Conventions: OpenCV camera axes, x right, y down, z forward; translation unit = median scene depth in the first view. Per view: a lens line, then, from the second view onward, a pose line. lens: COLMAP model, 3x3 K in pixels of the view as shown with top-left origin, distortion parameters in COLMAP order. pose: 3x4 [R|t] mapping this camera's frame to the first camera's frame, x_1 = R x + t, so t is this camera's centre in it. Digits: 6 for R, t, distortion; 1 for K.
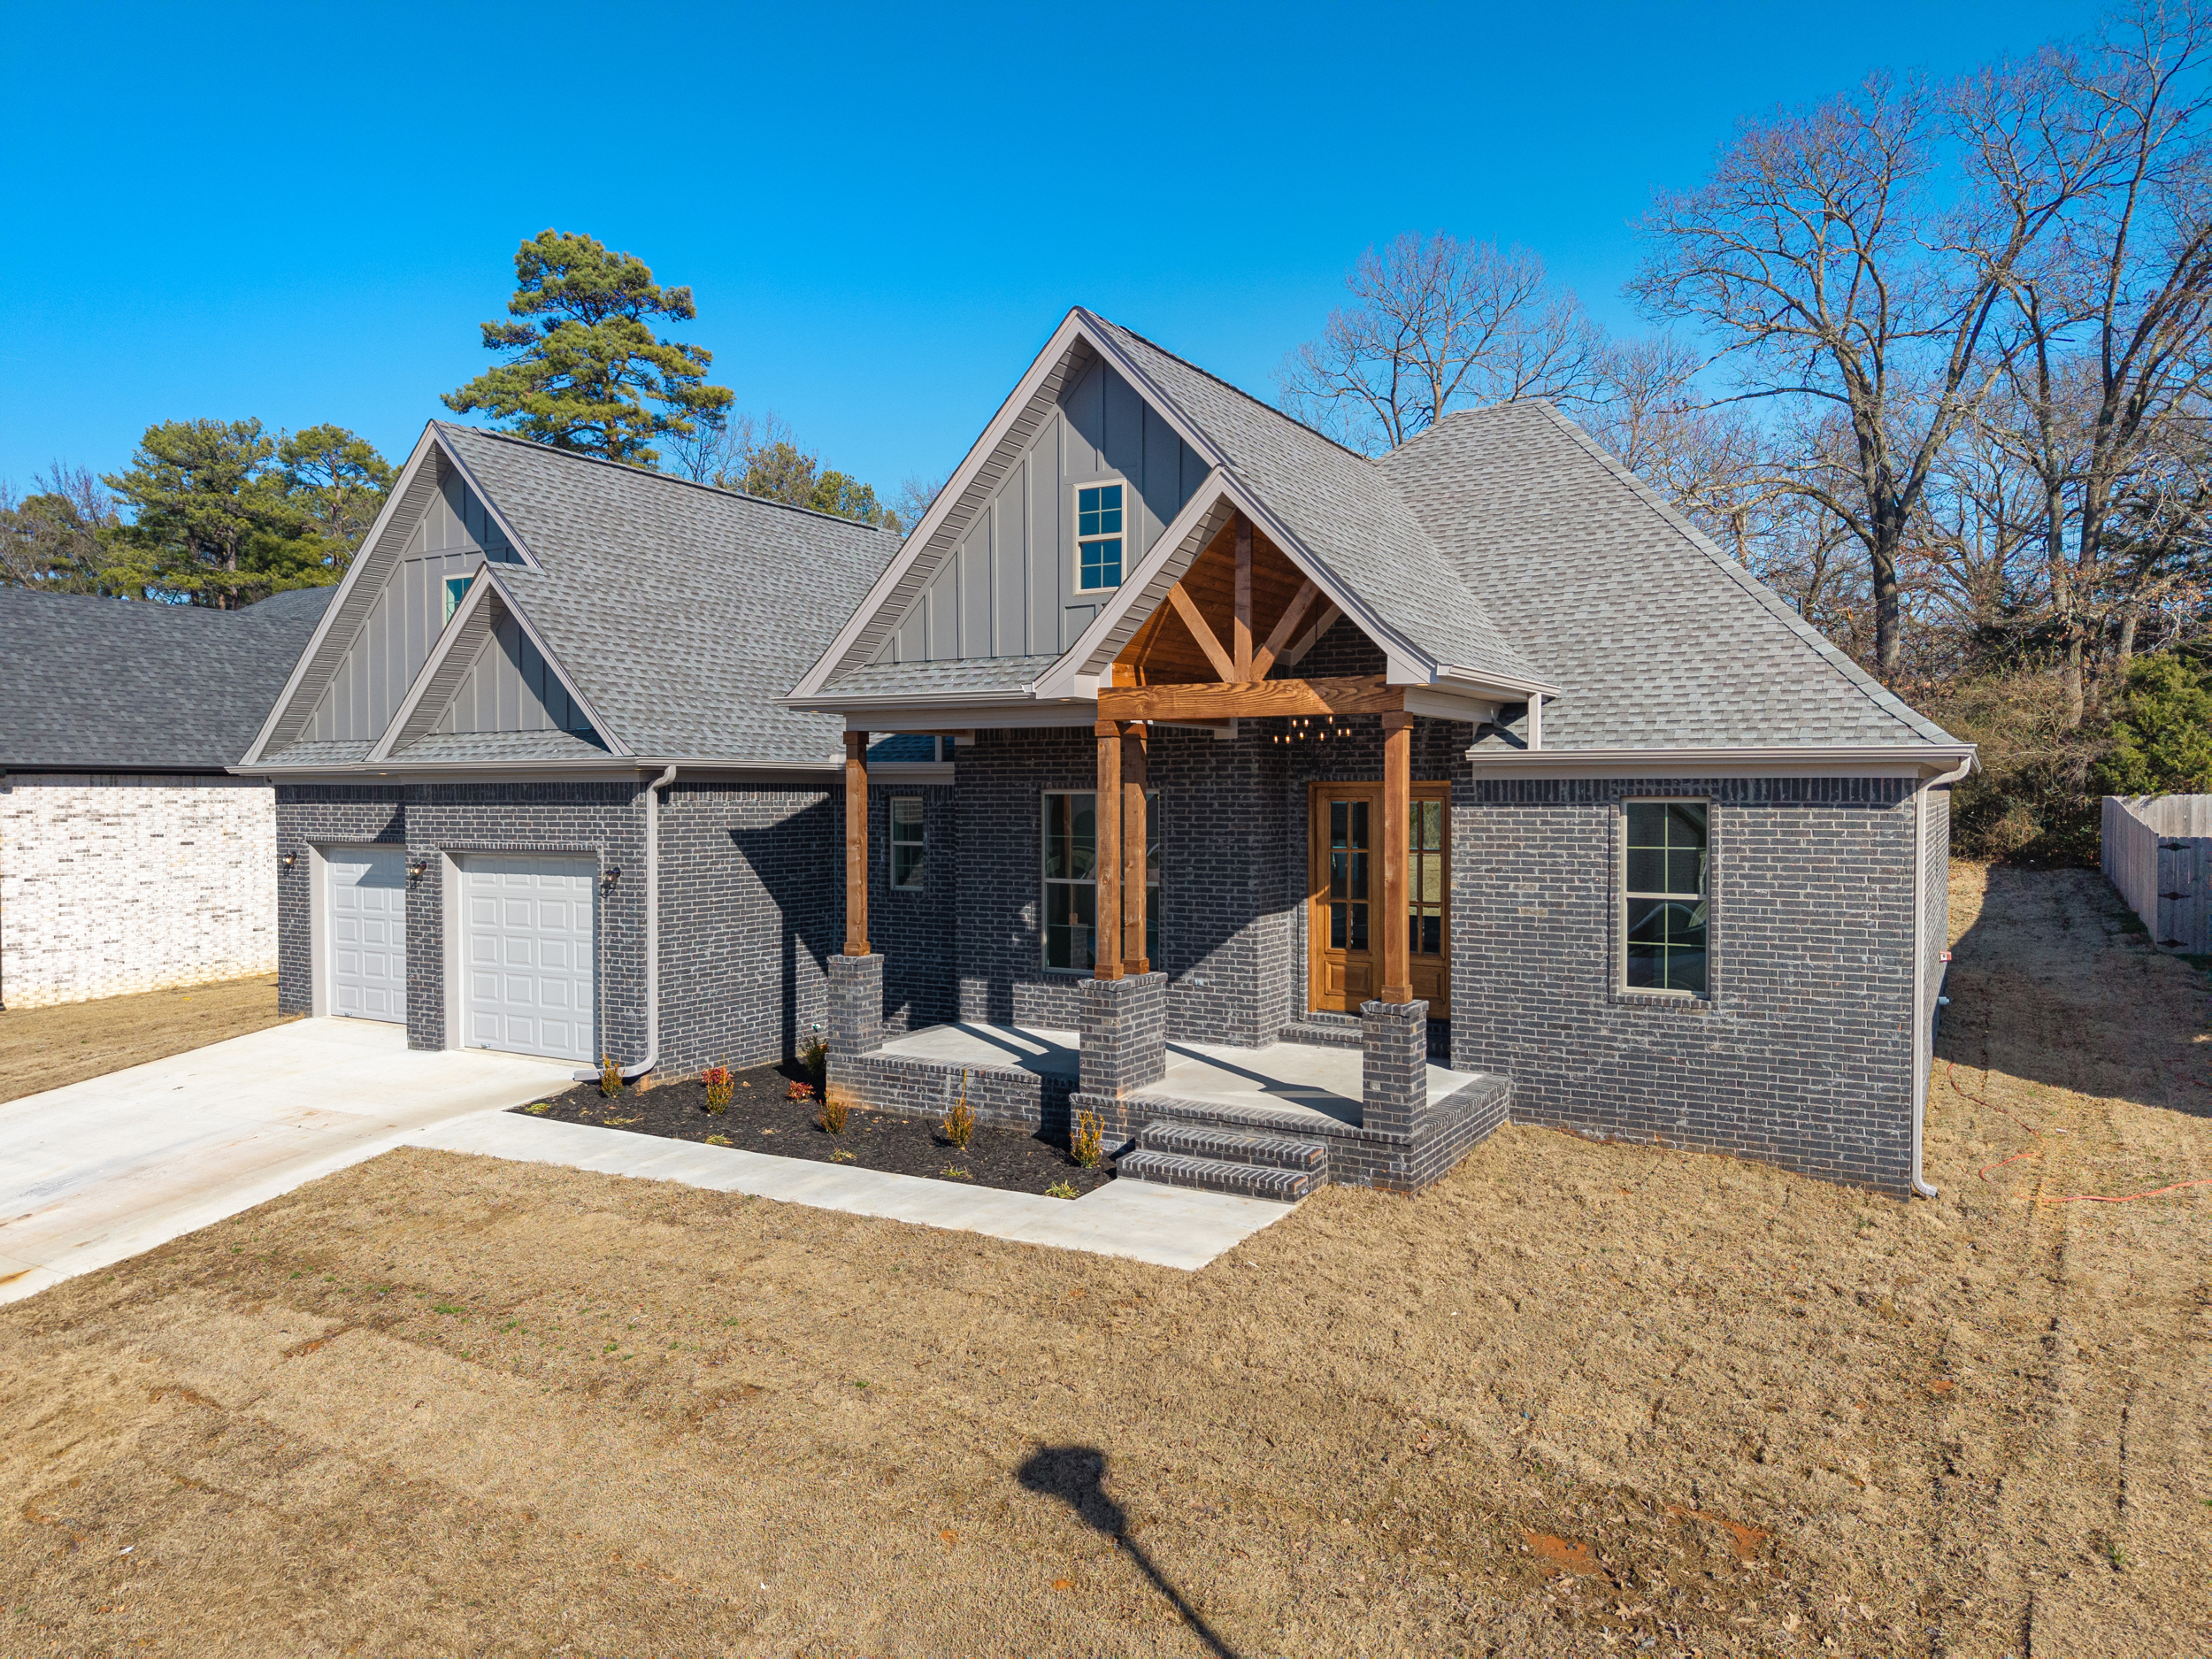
lens RADIAL K [[1492.2, 0, 1106.1], [0, 1492.2, 816.6], [0, 0, 1]] dist [0.060187, -0.075022]
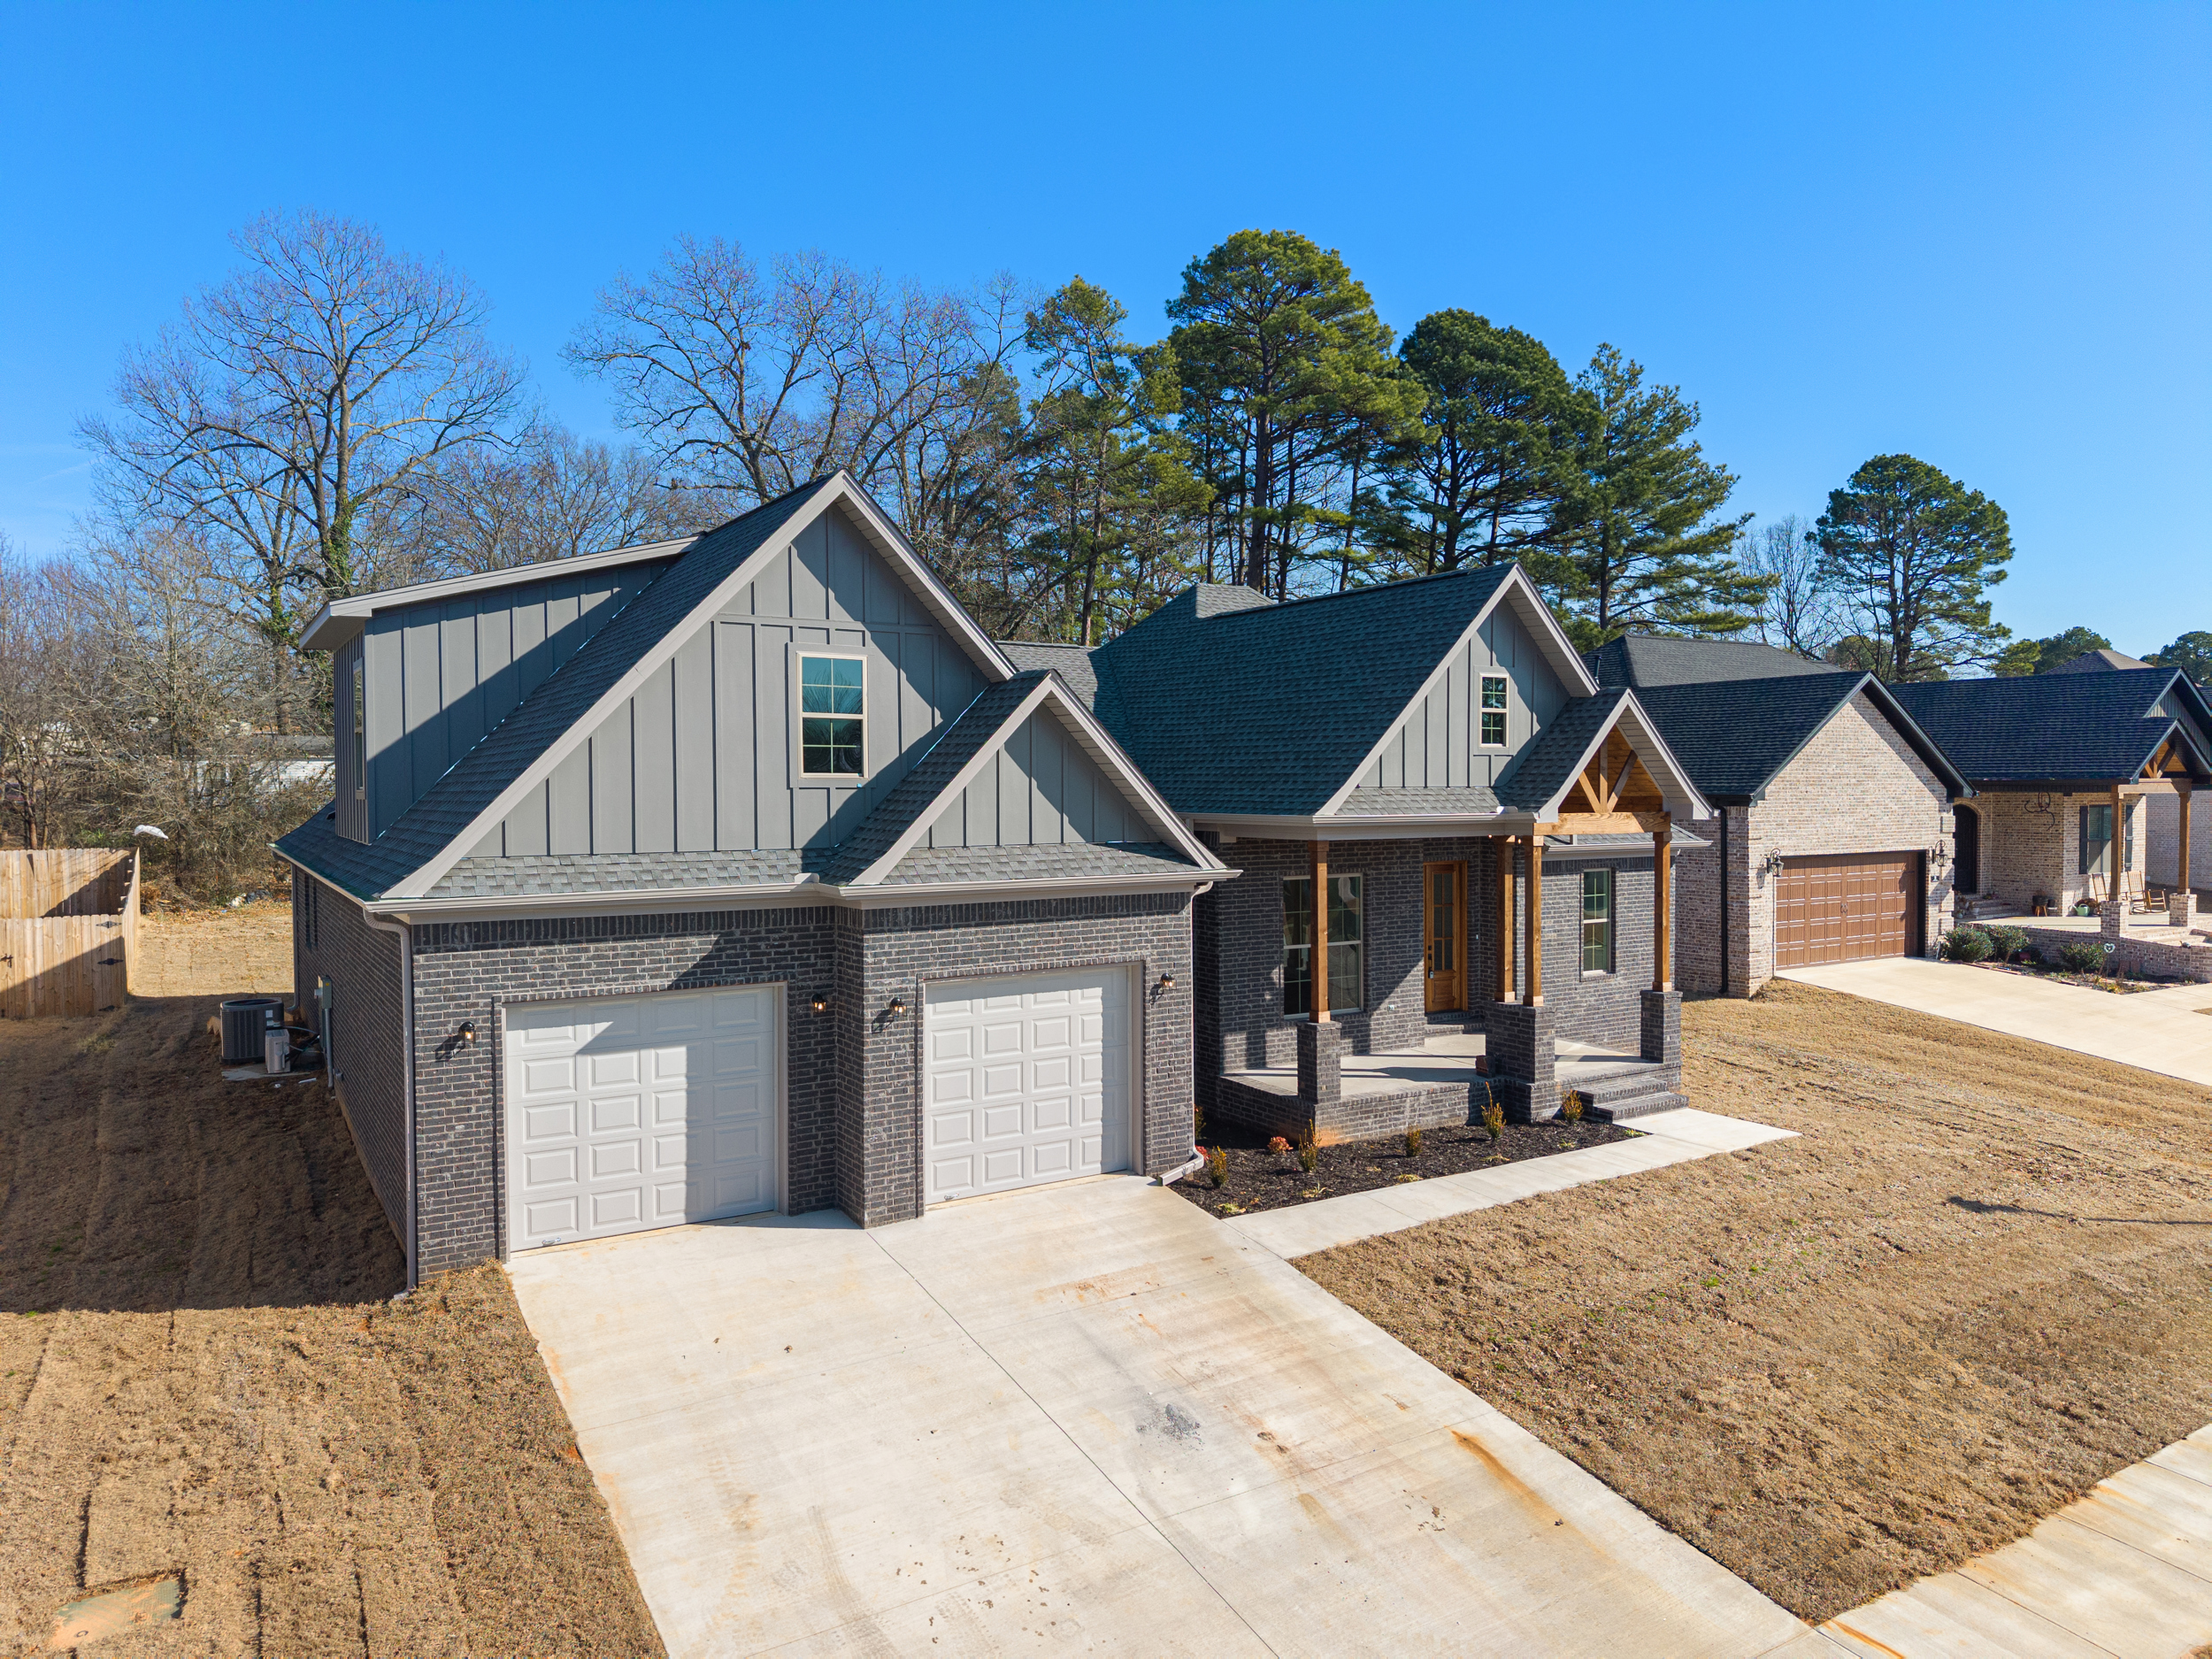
lens RADIAL K [[1492.2, 0, 1106.1], [0, 1492.2, 816.6], [0, 0, 1]] dist [0.060187, -0.075022]
pose [[0.454172, -0.018165, 0.890729, -1.507431], [0.019934, 0.999749, 0.010224, -0.104094], [-0.890691, 0.013113, 0.454420, 0.668228]]
